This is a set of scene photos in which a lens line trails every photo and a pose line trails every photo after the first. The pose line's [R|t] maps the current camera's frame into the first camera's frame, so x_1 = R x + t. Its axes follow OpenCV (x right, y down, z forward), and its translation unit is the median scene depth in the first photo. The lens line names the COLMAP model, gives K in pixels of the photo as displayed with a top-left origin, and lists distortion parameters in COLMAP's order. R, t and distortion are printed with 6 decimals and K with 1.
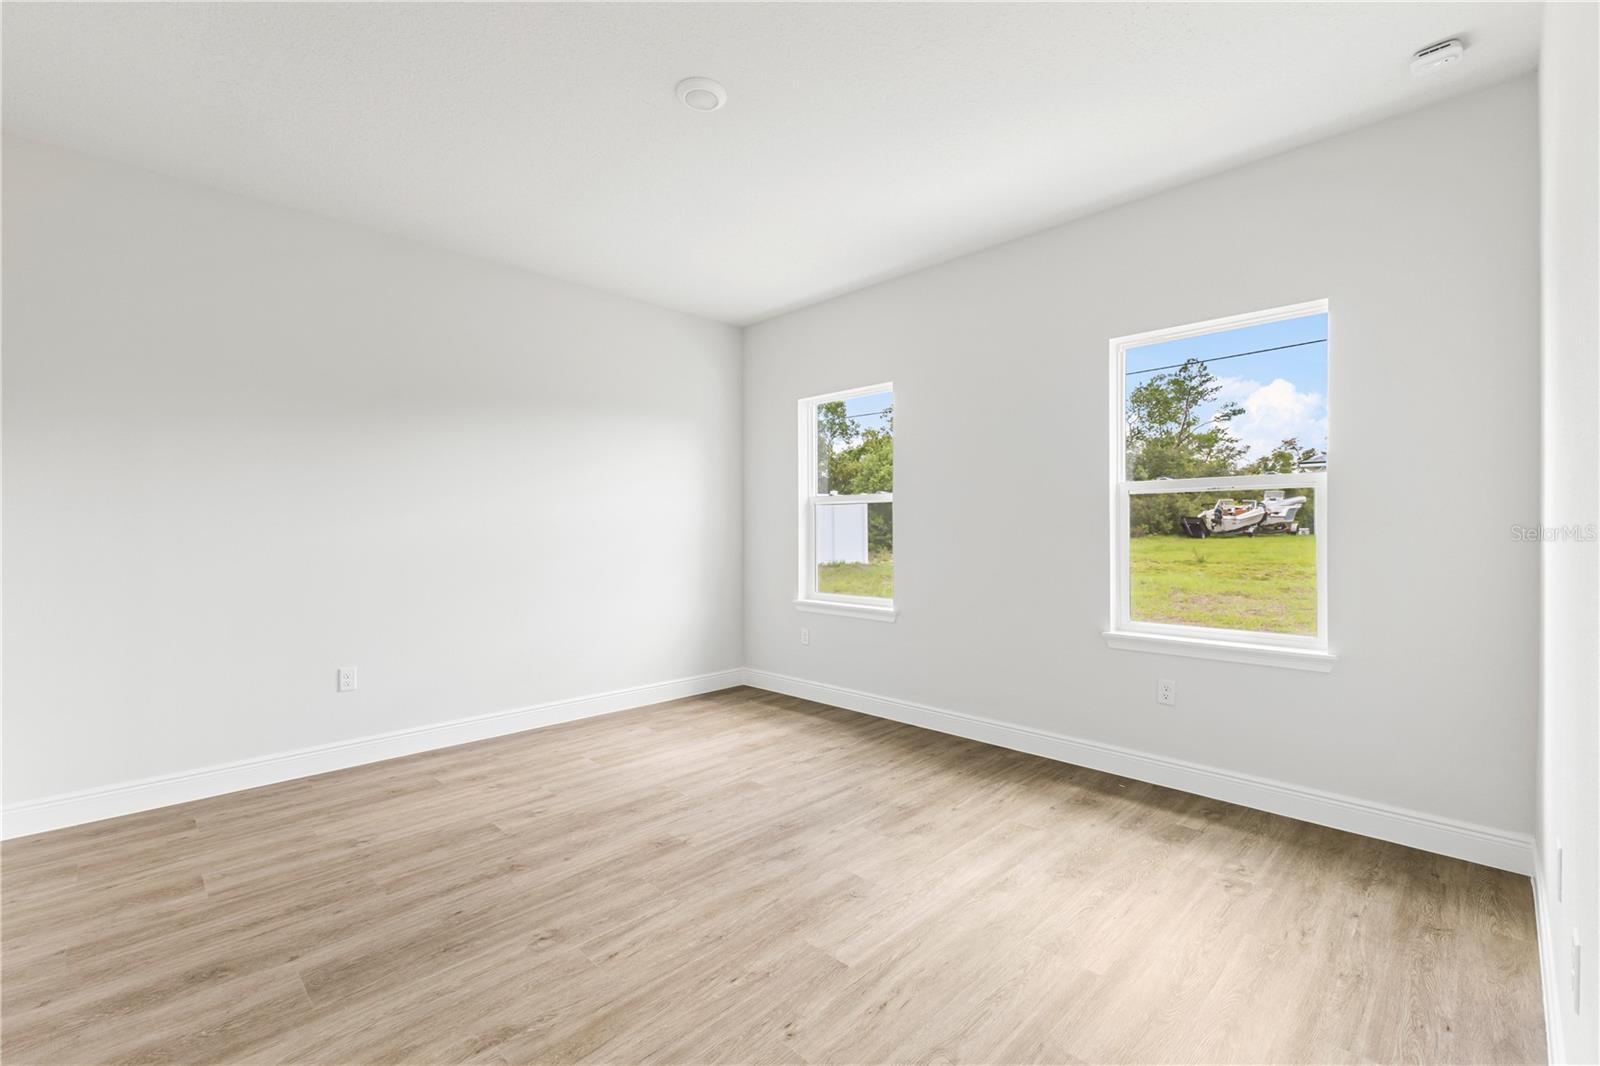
lens RADIAL K [[692.4, 0, 817.4], [0, 692.4, 530.4], [0, 0, 1]] dist [0.021786, -0.008132]
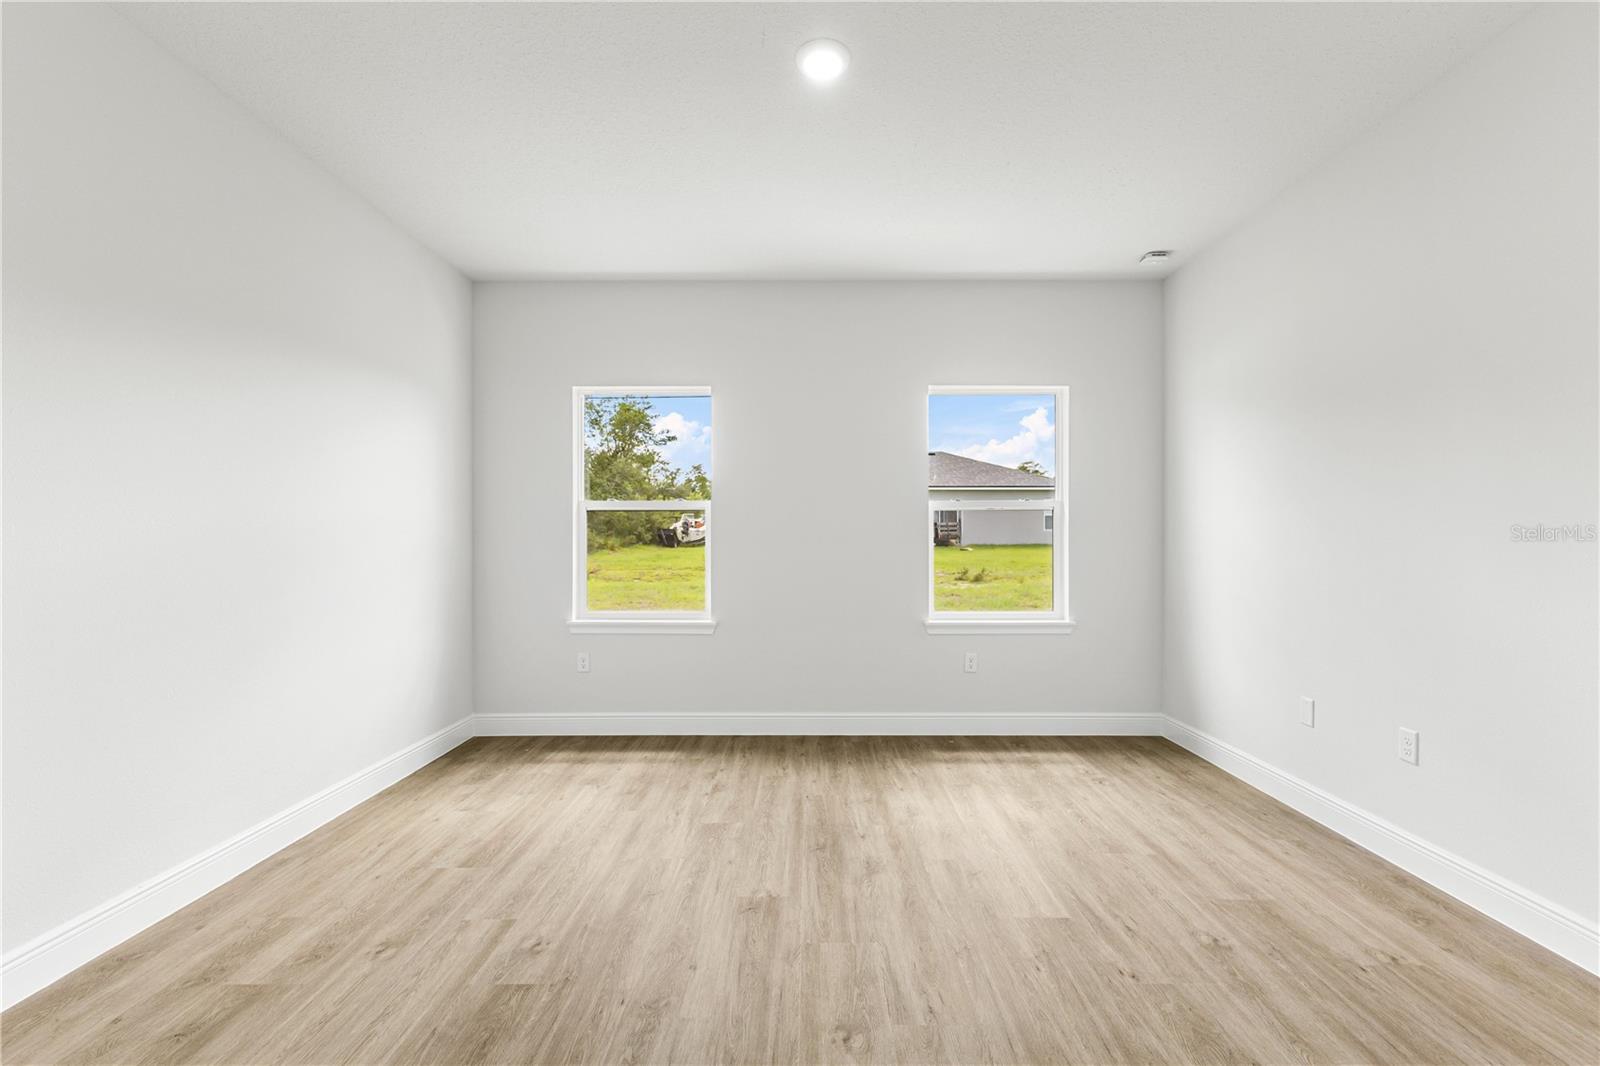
lens RADIAL K [[692.4, 0, 817.4], [0, 692.4, 530.4], [0, 0, 1]] dist [0.021786, -0.008132]
pose [[0.707410, 0.012170, 0.706699, -0.584037], [-0.001505, 0.999875, -0.015713, 0.004757], [-0.706802, 0.010051, 0.707340, 0.261153]]
